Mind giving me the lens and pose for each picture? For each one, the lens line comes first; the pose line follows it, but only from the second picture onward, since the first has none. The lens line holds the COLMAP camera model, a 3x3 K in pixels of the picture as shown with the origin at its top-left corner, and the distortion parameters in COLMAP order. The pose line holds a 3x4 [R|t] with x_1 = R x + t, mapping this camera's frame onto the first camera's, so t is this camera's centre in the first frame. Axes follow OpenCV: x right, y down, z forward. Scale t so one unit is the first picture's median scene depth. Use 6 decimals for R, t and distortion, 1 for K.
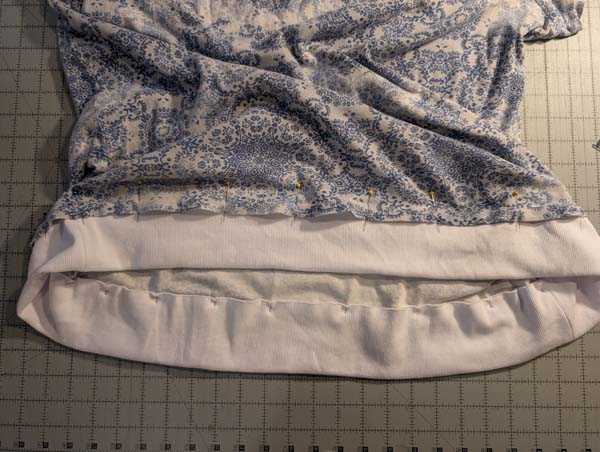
lens RADIAL K [[431.0, 0, 300.0], [0, 431.0, 226.0], [0, 0, 1]] dist [-0.069652, 0.000734]
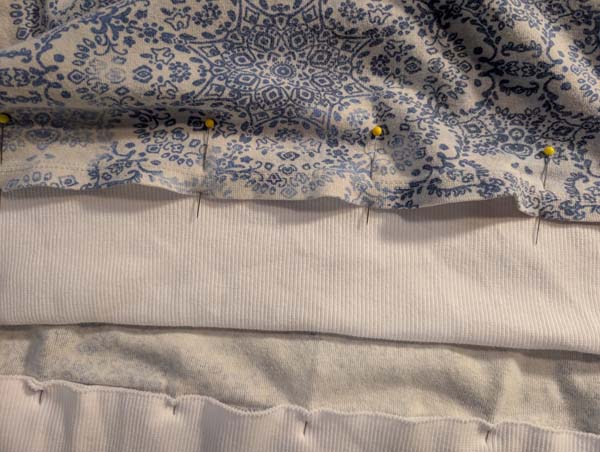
lens RADIAL K [[431.0, 0, 300.0], [0, 431.0, 226.0], [0, 0, 1]] dist [-0.069652, 0.000734]
pose [[0.999541, 0.017337, -0.024856, -0.067982], [-0.016661, 0.999493, 0.027135, -0.013025], [0.025313, -0.026709, 0.999323, 0.589833]]
